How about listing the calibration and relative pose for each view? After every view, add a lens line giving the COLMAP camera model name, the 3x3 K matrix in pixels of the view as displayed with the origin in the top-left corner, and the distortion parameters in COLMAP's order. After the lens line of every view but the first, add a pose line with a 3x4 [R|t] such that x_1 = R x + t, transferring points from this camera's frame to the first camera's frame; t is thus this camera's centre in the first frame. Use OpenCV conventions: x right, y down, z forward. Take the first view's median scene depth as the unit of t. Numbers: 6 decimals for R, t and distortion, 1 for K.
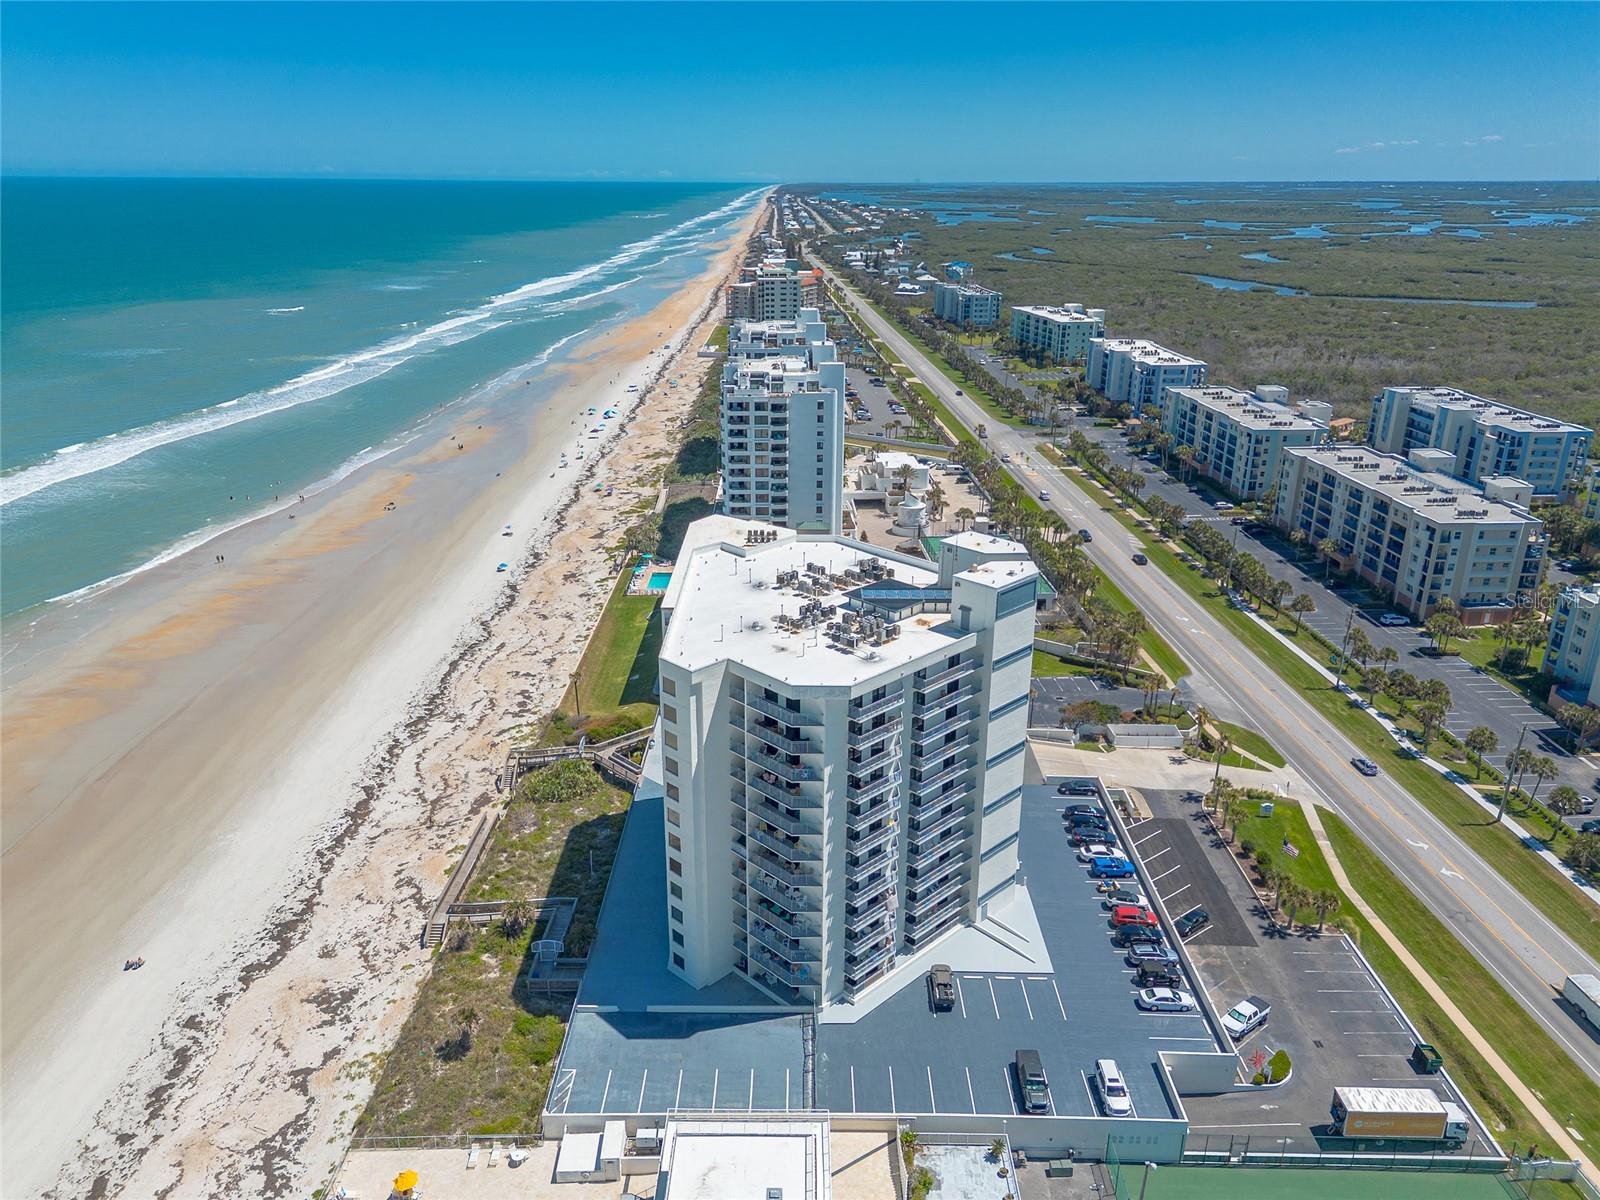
lens RADIAL K [[1143.2, 0, 800.0], [0, 1143.2, 600.0], [0, 0, 1]] dist [0.071309, -0.069798]
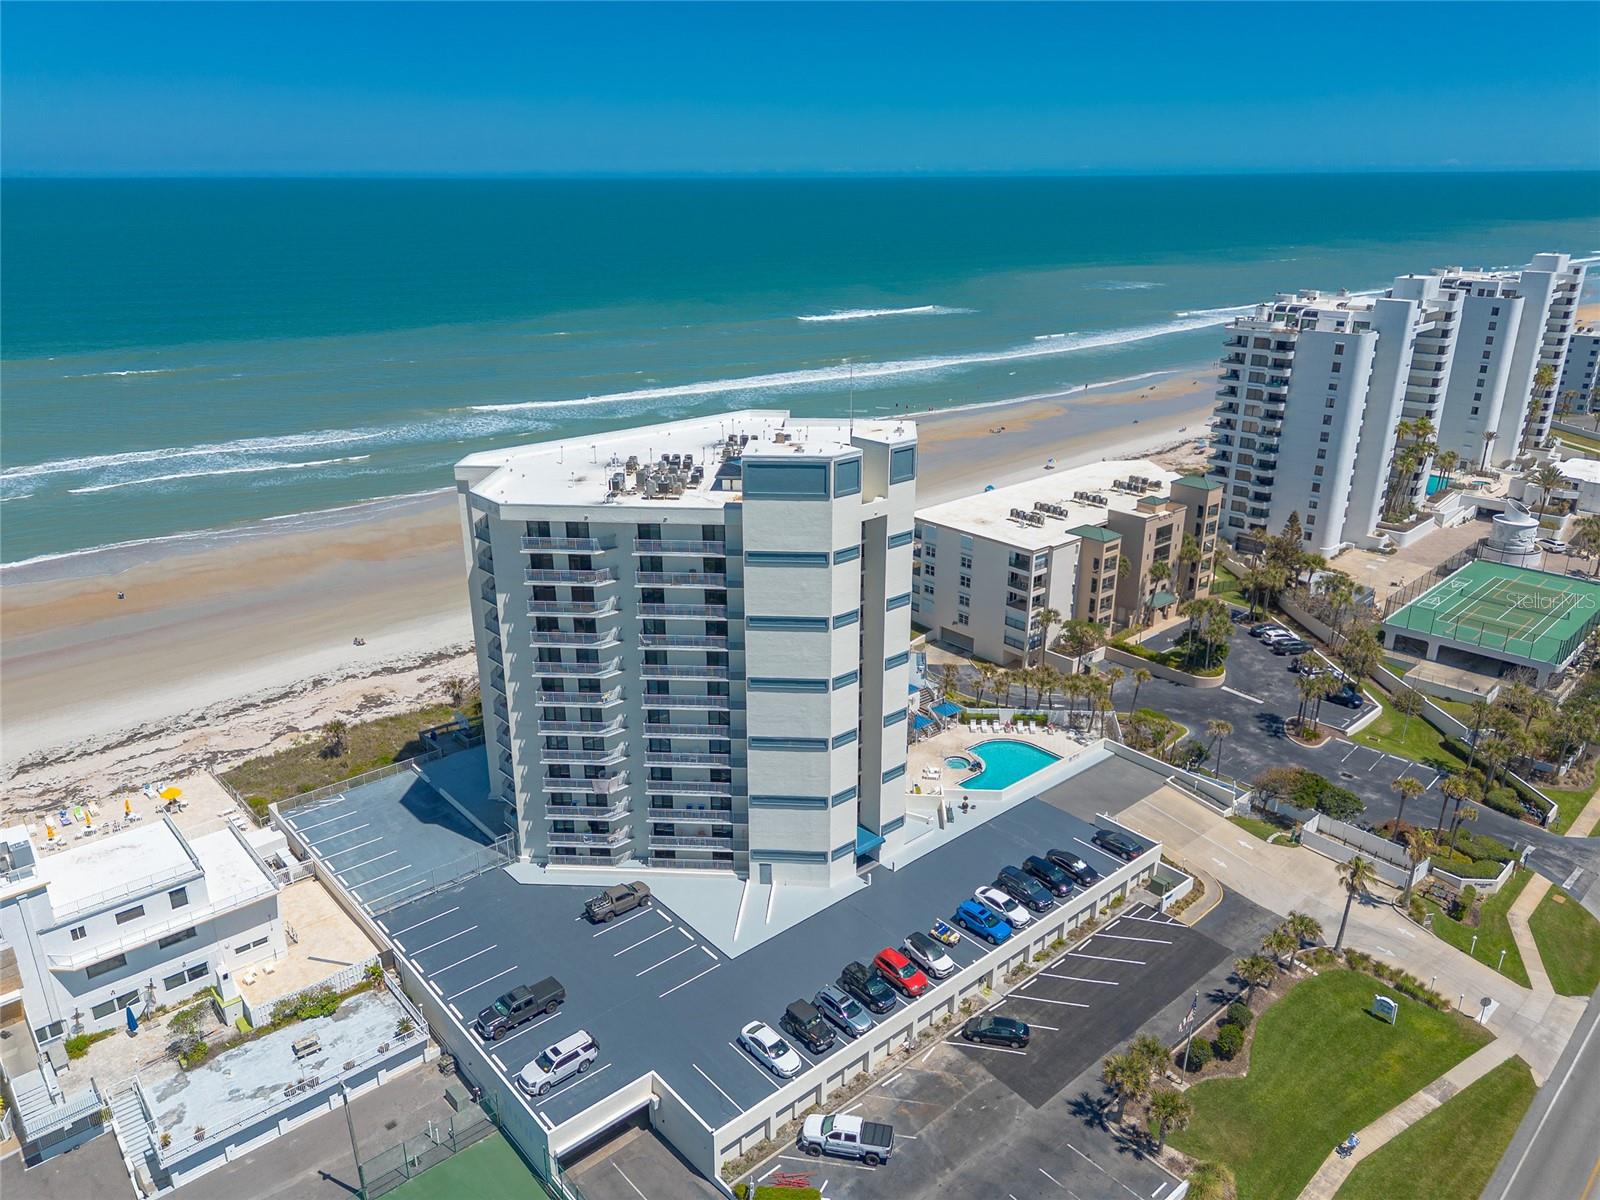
lens RADIAL K [[1138.9, 0, 800.0], [0, 1138.9, 600.0], [0, 0, 1]] dist [0.084185, -0.077899]
pose [[0.661707, 0.257617, -0.704115, 0.450082], [-0.253055, 0.960748, 0.113698, -0.008344], [0.705767, 0.102945, 0.700925, 0.277940]]
